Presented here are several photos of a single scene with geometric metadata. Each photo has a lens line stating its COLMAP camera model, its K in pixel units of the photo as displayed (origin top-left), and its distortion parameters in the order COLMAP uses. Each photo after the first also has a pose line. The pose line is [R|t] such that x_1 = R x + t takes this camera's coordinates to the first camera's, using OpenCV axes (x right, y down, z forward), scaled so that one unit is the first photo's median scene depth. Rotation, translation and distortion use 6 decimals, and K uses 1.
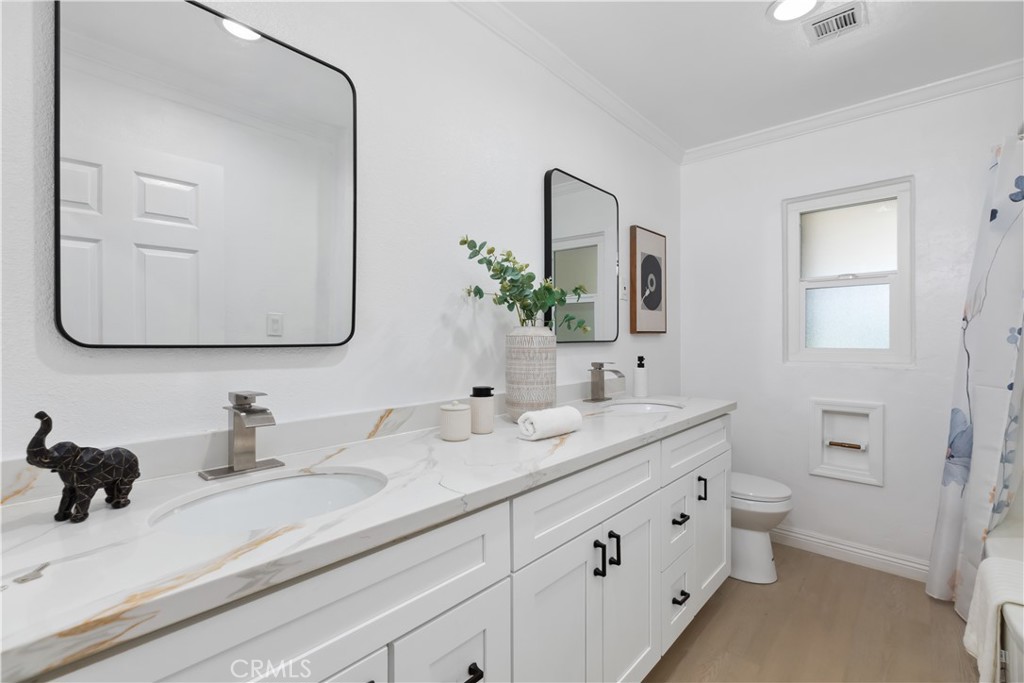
lens RADIAL K [[465.4, 0, 504.4], [0, 465.4, 339.8], [0, 0, 1]] dist [0.006977, -0.000856]
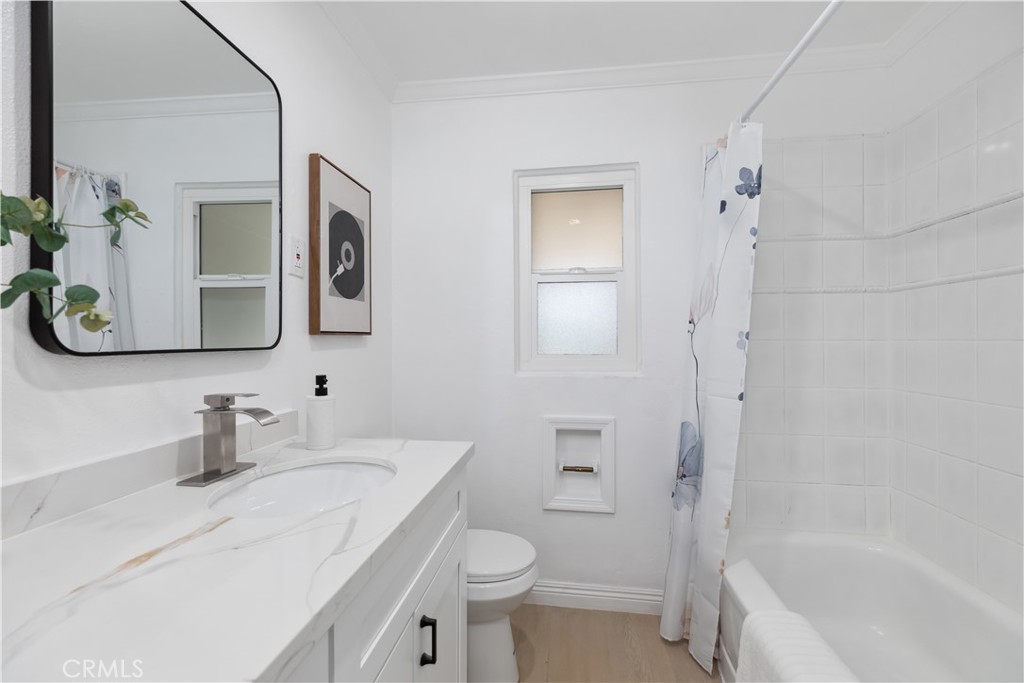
lens RADIAL K [[465.4, 0, 506.3], [0, 465.4, 341.9], [0, 0, 1]] dist [0.006977, -0.000856]
pose [[0.828062, 0.000991, 0.560636, 0.156634], [0.000237, 0.999998, -0.002118, -0.003233], [-0.560637, 0.001886, 0.828060, 0.396189]]
